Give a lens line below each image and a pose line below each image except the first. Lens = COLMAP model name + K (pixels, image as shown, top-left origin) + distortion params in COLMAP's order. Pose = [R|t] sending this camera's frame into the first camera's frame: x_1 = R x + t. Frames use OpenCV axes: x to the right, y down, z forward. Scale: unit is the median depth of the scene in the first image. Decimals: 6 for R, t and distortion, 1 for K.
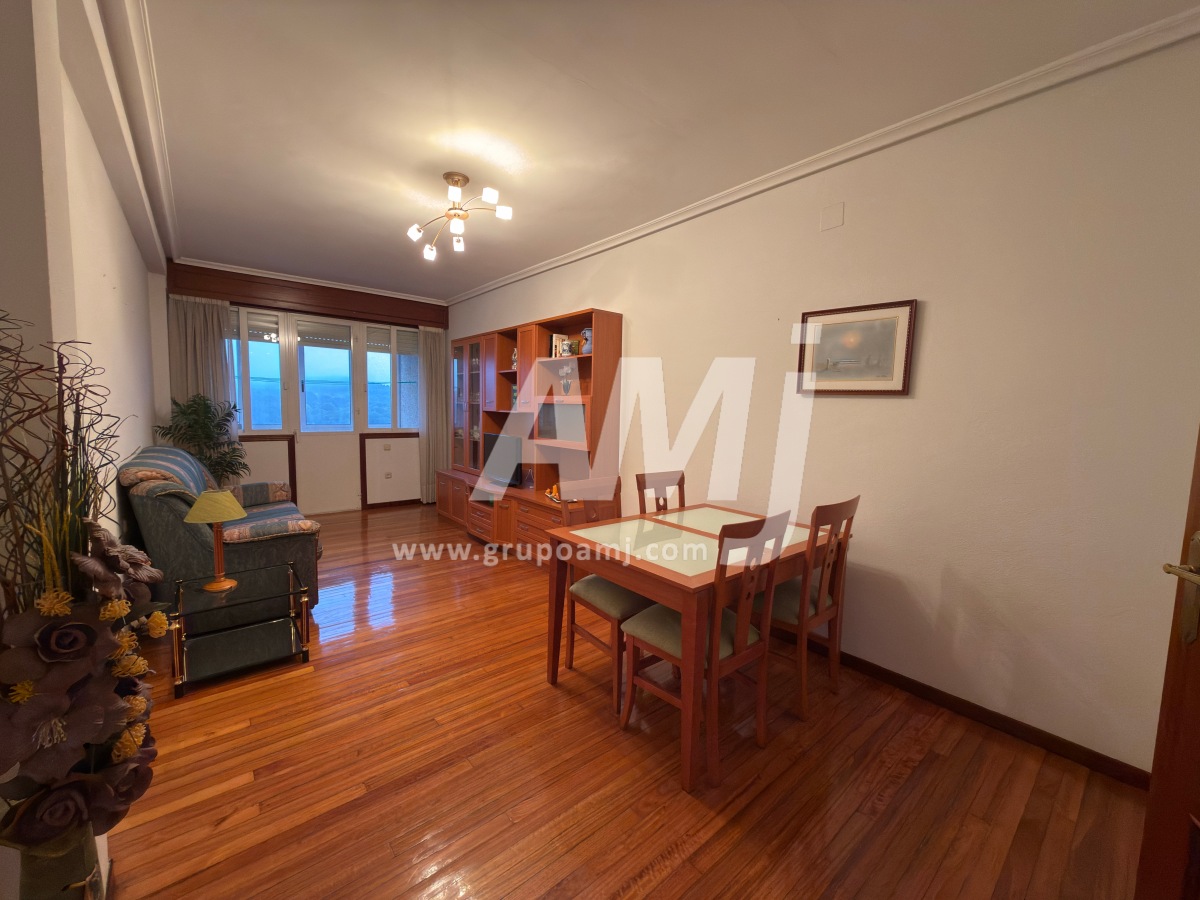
lens RADIAL K [[476.0, 0, 600.0], [0, 476.0, 450.0], [0, 0, 1]] dist [0.000274, -0.000086]
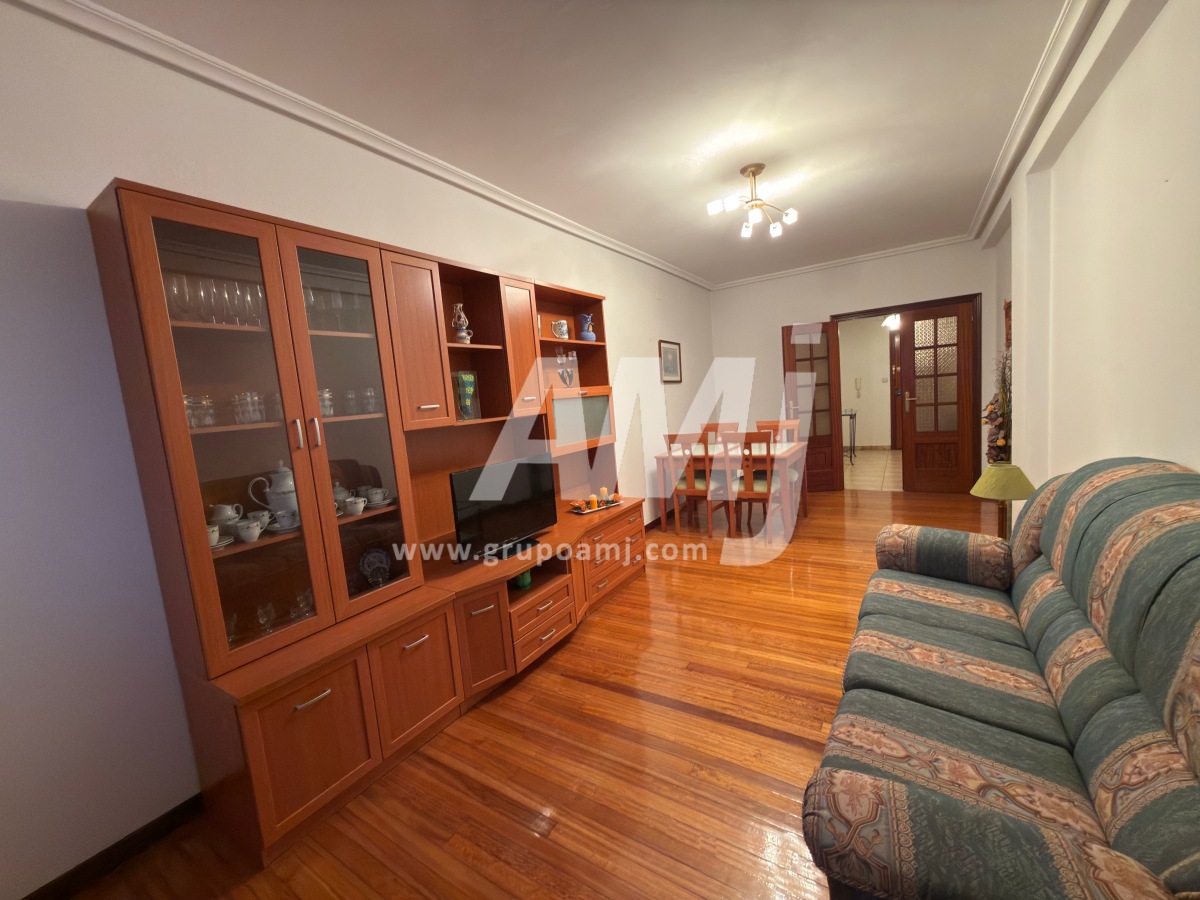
lens RADIAL K [[476.0, 0, 600.0], [0, 476.0, 450.0], [0, 0, 1]] dist [0.000274, -0.000086]
pose [[-0.310562, -0.108716, 0.944316, -0.889903], [0.153306, 0.974704, 0.162633, -0.136703], [-0.938109, 0.195277, -0.286040, 1.228495]]
